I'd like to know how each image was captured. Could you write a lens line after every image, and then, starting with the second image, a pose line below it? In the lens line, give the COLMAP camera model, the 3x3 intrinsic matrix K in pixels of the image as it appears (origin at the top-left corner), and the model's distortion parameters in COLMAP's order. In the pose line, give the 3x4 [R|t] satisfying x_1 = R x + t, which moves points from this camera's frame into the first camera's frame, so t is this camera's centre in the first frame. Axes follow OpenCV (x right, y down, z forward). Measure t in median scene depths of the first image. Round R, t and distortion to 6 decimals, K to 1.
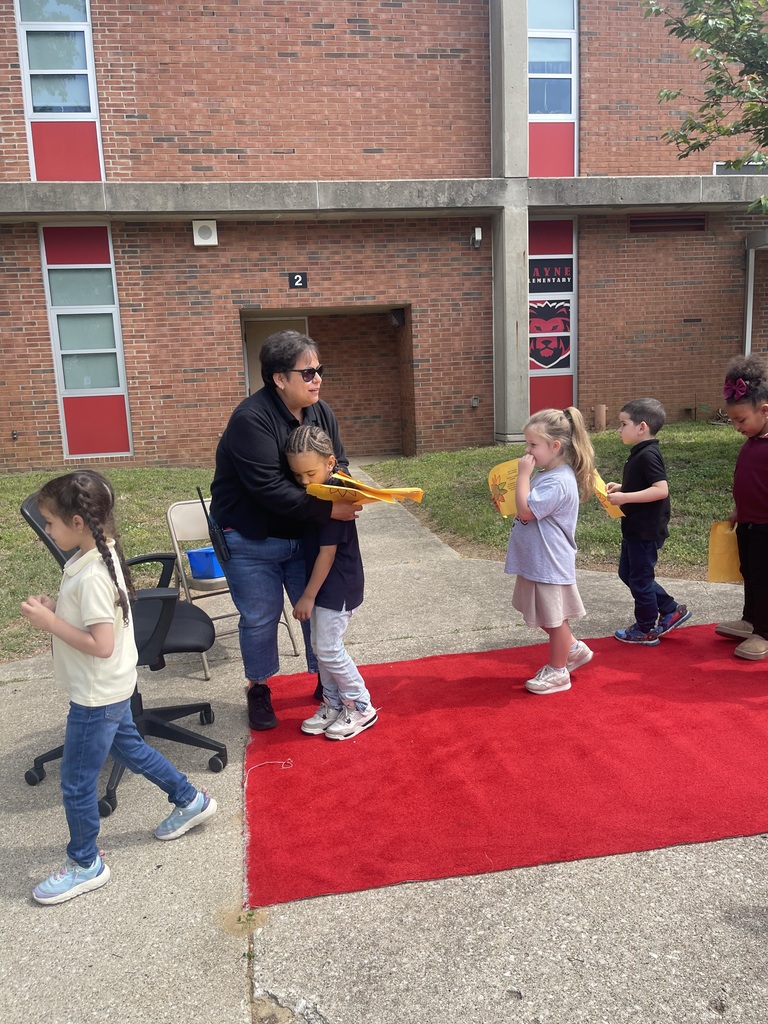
lens RADIAL K [[772.2, 0, 377.6], [0, 772.2, 510.7], [0, 0, 1]] dist [0.071258, -0.088394]
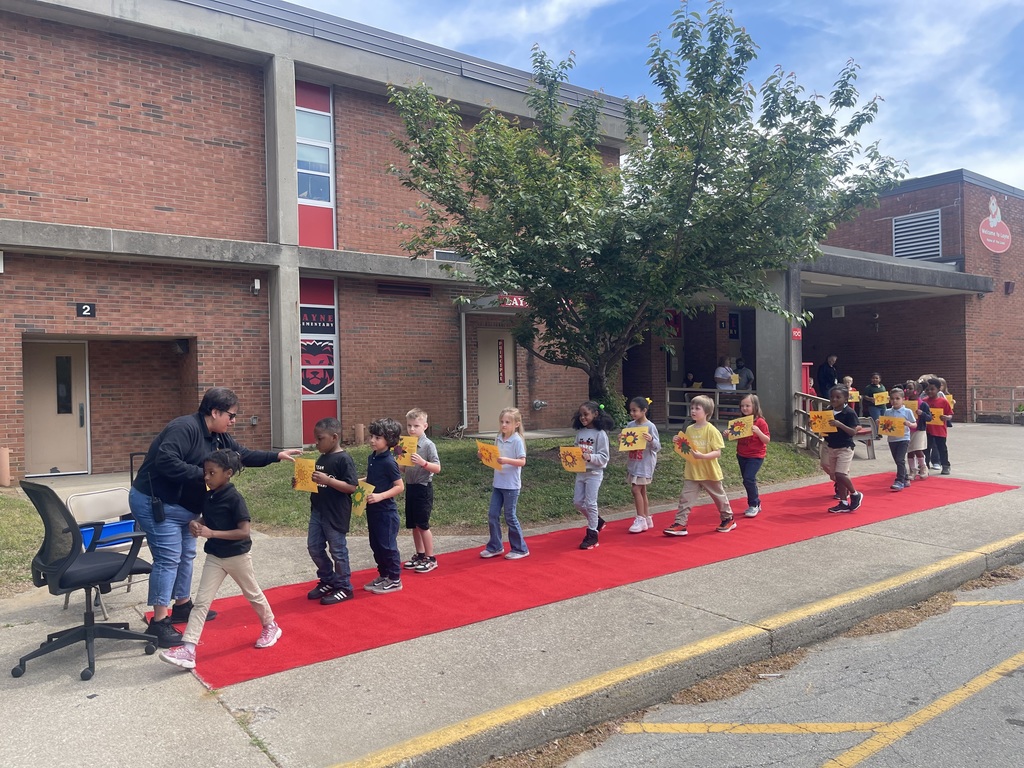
lens RADIAL K [[772.2, 0, 504.2], [0, 772.2, 391.0], [0, 0, 1]] dist [0.071258, -0.088394]
pose [[0.888595, 0.025241, 0.457998, -0.081917], [0.056026, 0.985037, -0.162985, 0.028459], [-0.455259, 0.170487, 0.873884, -0.211739]]
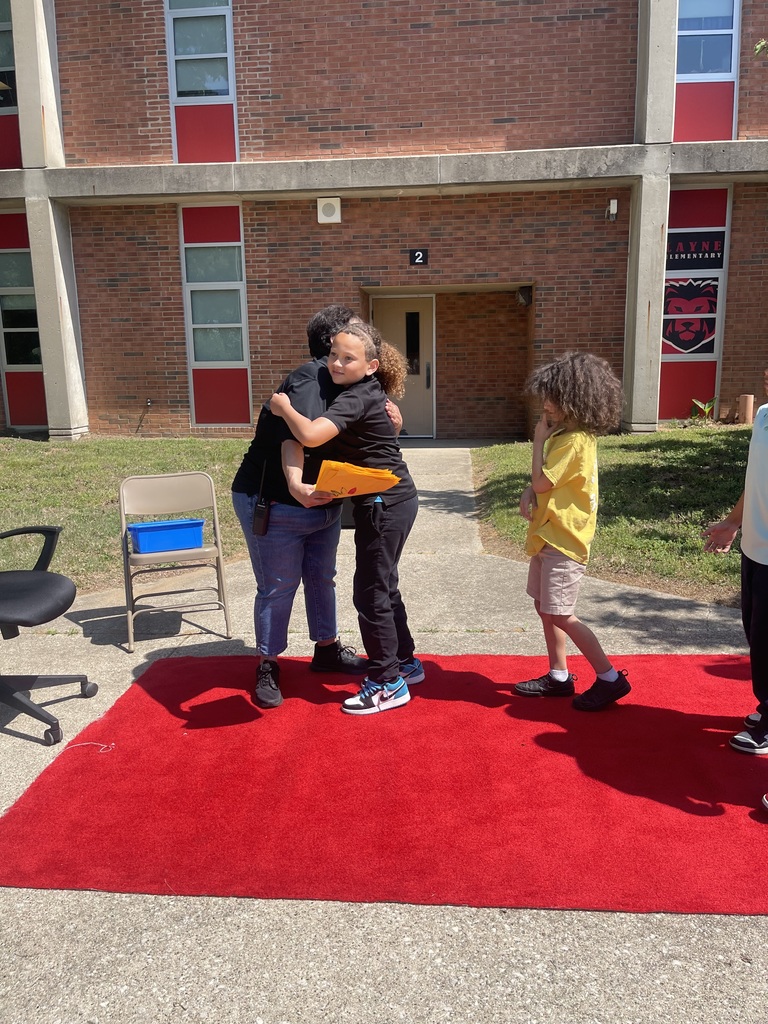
lens RADIAL K [[772.2, 0, 392.6], [0, 772.2, 504.1], [0, 0, 1]] dist [0.071258, -0.088394]
pose [[0.971405, 0.071660, -0.226356, 0.112173], [-0.066966, 0.997352, 0.028358, -0.009562], [0.227788, -0.012389, 0.973632, 0.028524]]
